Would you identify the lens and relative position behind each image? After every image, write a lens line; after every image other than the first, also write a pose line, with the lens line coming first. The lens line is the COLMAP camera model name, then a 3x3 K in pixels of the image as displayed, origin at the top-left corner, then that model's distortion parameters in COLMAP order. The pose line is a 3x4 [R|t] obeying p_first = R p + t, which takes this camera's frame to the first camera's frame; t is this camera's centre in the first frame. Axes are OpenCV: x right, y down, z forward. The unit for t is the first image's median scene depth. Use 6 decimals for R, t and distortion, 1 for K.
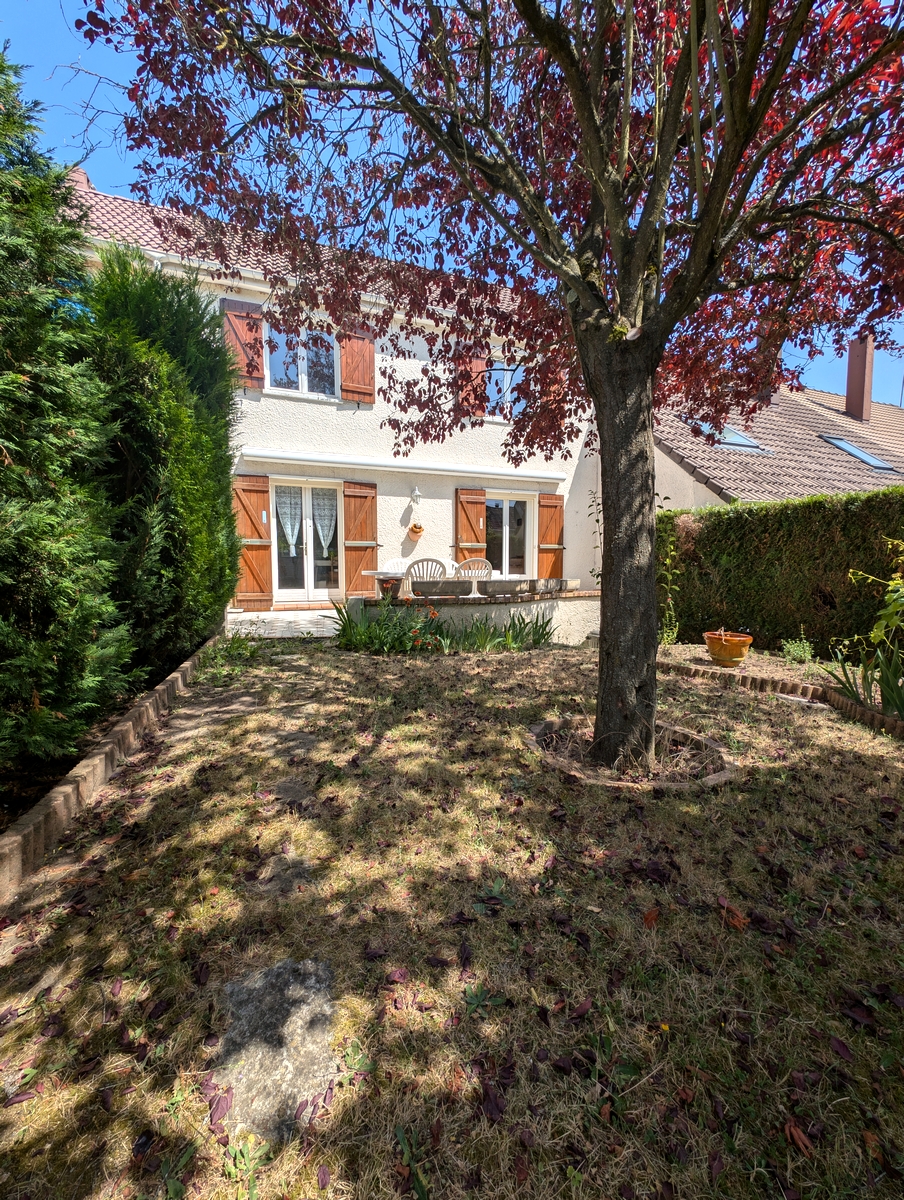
lens RADIAL K [[447.7, 0, 451.7], [0, 447.7, 600.0], [0, 0, 1]] dist [0.001448, -0.000035]
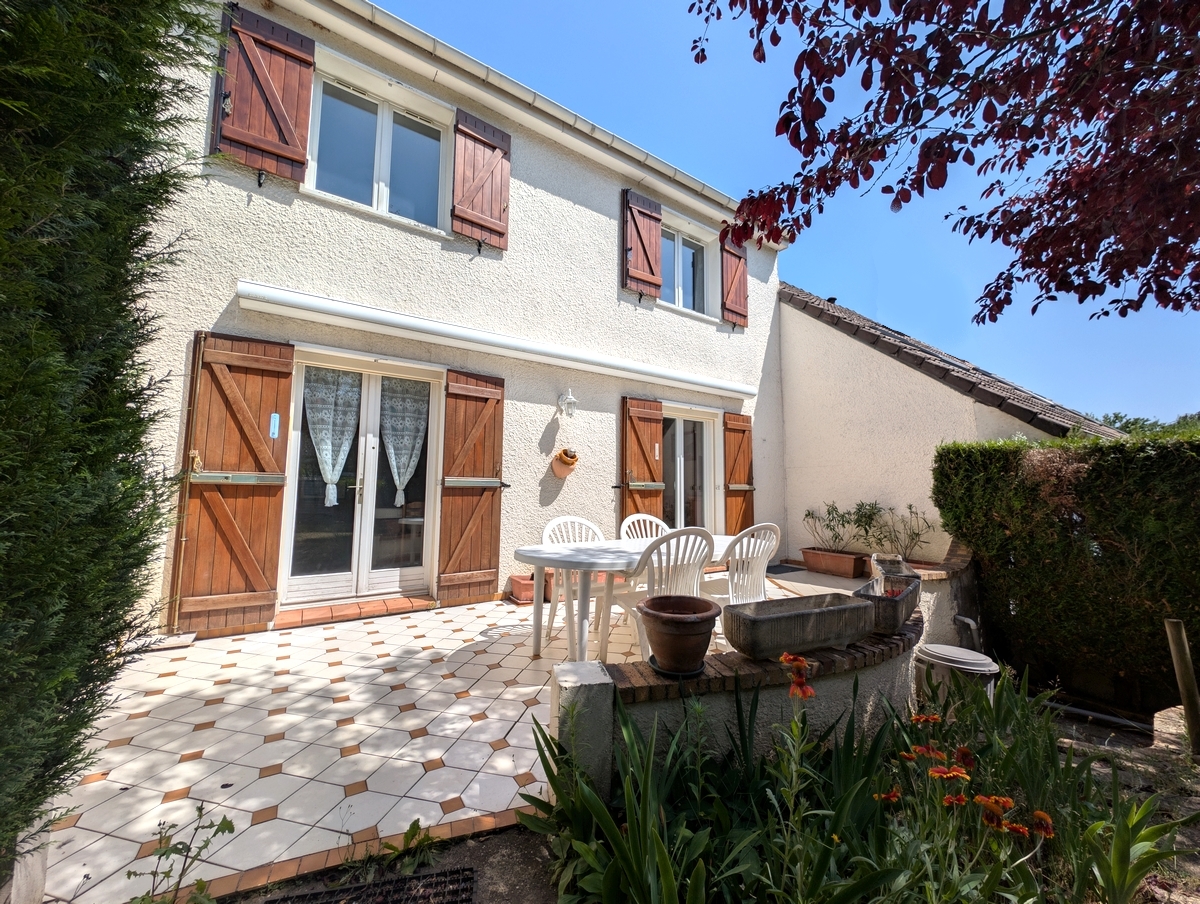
lens RADIAL K [[447.7, 0, 599.6], [0, 447.7, 450.2], [0, 0, 1]] dist [0.001448, -0.000035]
pose [[0.973134, 0.029527, 0.228340, -0.176247], [0.009814, 0.985522, -0.169265, -0.070007], [-0.230032, 0.166958, 0.958755, 0.433308]]
